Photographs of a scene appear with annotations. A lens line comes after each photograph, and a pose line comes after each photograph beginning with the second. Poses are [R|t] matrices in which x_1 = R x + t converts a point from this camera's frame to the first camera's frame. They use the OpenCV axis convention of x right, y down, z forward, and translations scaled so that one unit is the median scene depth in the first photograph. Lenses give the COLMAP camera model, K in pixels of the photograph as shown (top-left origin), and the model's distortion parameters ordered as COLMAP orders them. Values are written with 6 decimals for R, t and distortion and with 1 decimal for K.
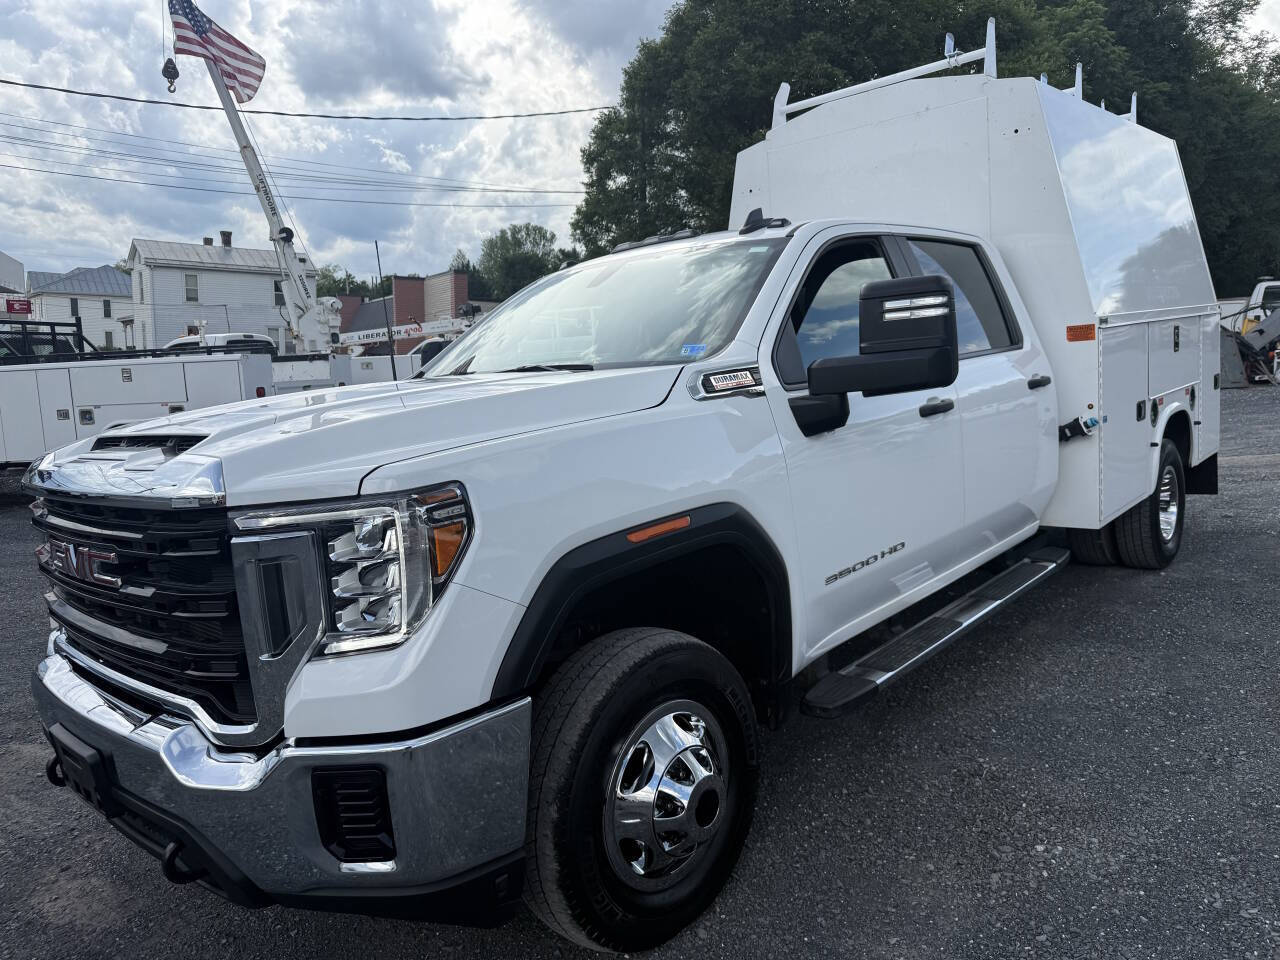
lens RADIAL K [[902.1, 0, 627.0], [0, 902.1, 488.4], [0, 0, 1]] dist [0.028615, -0.006149]
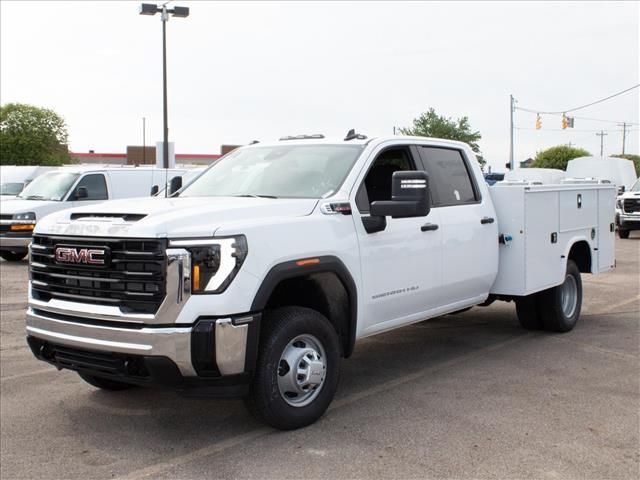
lens RADIAL K [[875.7, 0, 319.8], [0, 875.7, 244.6], [0, 0, 1]] dist [-0.089381, 0.000000]
pose [[0.991318, 0.067958, 0.112559, -0.181954], [-0.059263, 0.995121, -0.078875, 0.160573], [-0.117370, 0.071520, 0.990510, -1.258721]]
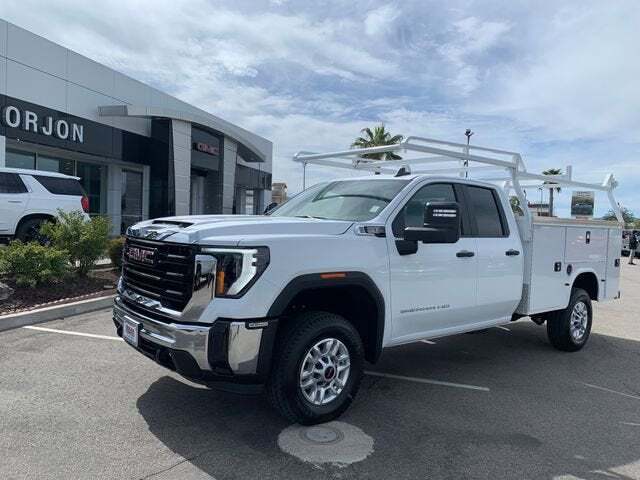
lens RADIAL K [[508.7, 0, 317.6], [0, 508.7, 241.0], [0, 0, 1]] dist [0.020632, -0.046809]
pose [[0.981588, 0.137496, -0.132586, 0.154523], [-0.149879, 0.984744, -0.088405, 0.072617], [0.118408, 0.106649, 0.987221, -0.524383]]
